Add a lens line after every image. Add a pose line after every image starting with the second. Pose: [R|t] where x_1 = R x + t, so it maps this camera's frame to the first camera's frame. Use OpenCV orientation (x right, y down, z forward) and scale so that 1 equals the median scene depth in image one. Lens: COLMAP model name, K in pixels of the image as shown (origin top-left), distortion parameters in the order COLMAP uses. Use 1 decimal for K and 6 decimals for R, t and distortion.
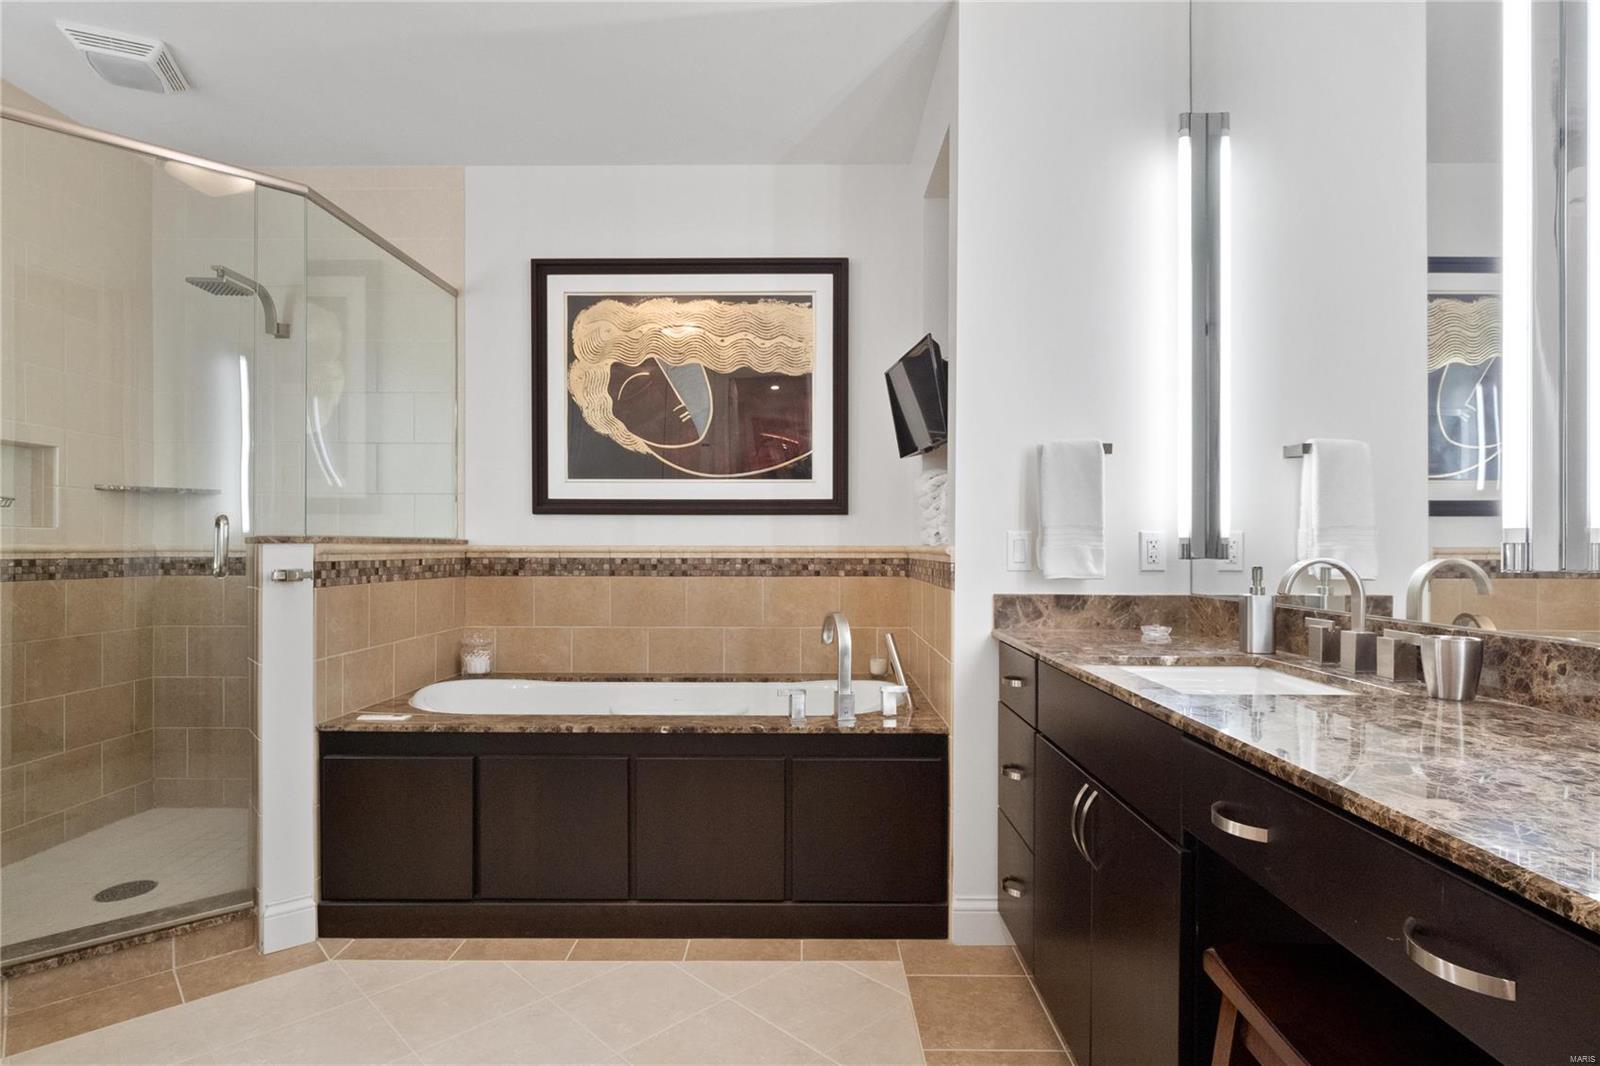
lens RADIAL K [[826.8, 0, 802.5], [0, 826.8, 541.3], [0, 0, 1]] dist [-0.004105, -0.001188]
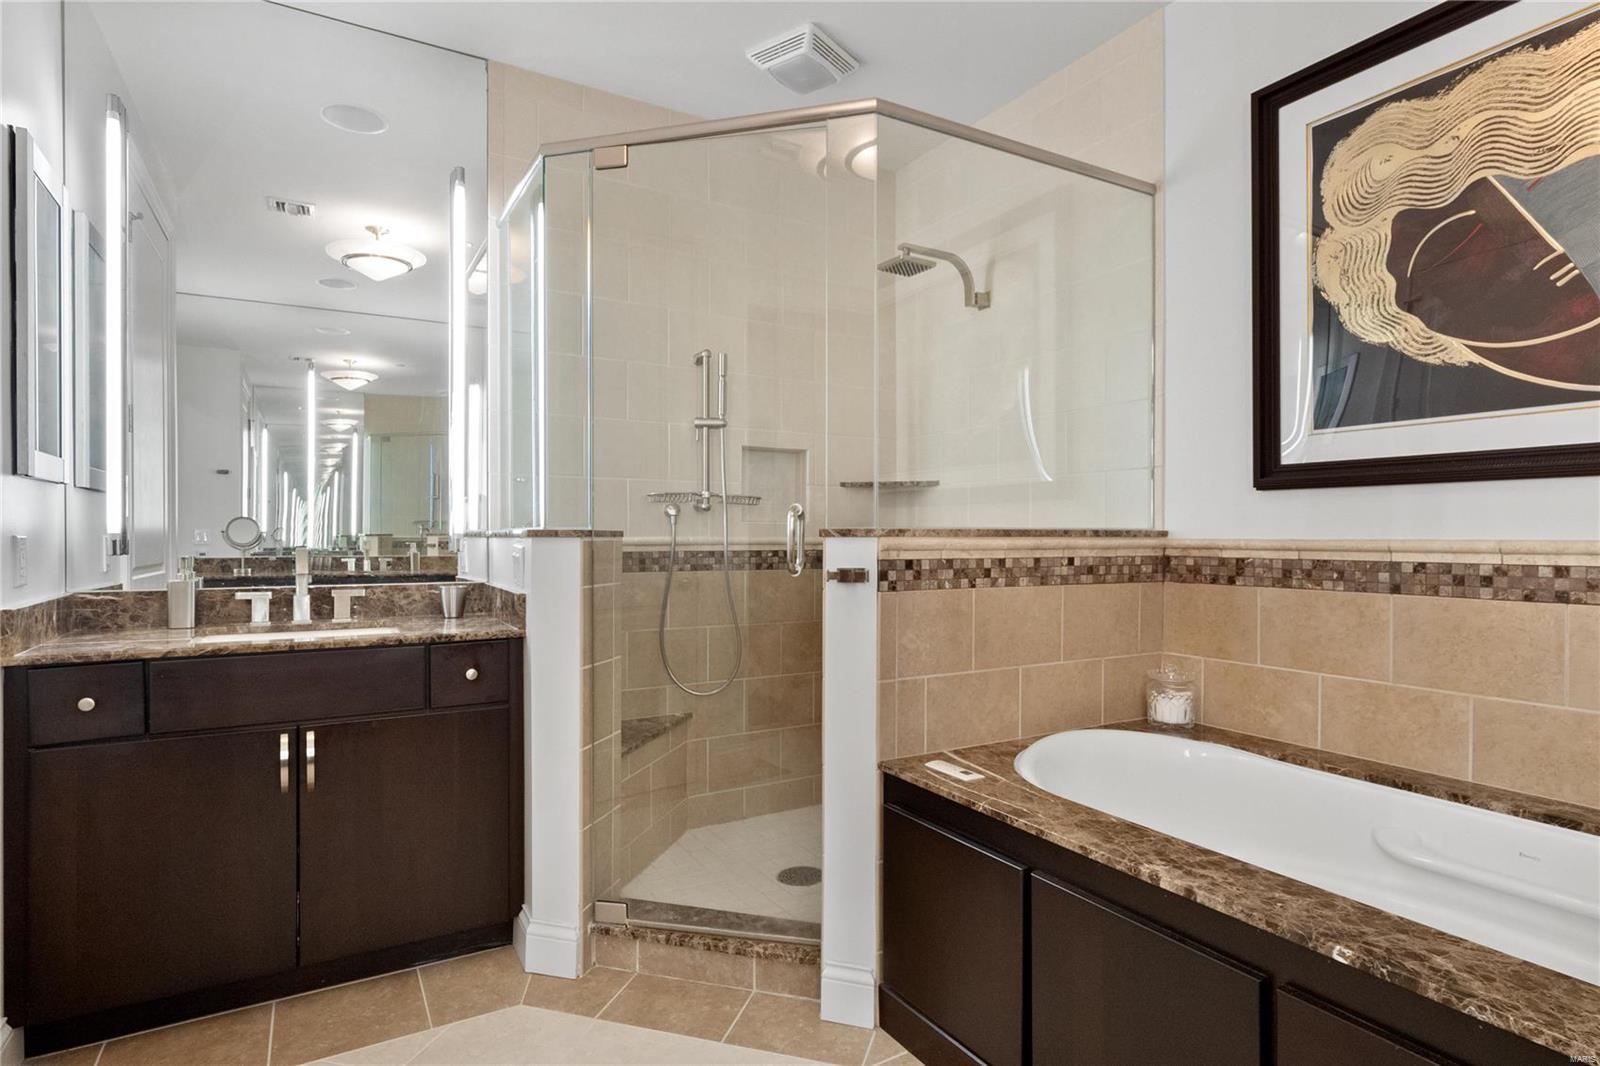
lens RADIAL K [[826.8, 0, 794.8], [0, 826.8, 541.0], [0, 0, 1]] dist [-0.004105, -0.001188]
pose [[0.510070, 0.004765, -0.860120, 0.044116], [0.004296, 0.999958, 0.008087, -0.000170], [0.860122, -0.007820, 0.510028, 0.363047]]
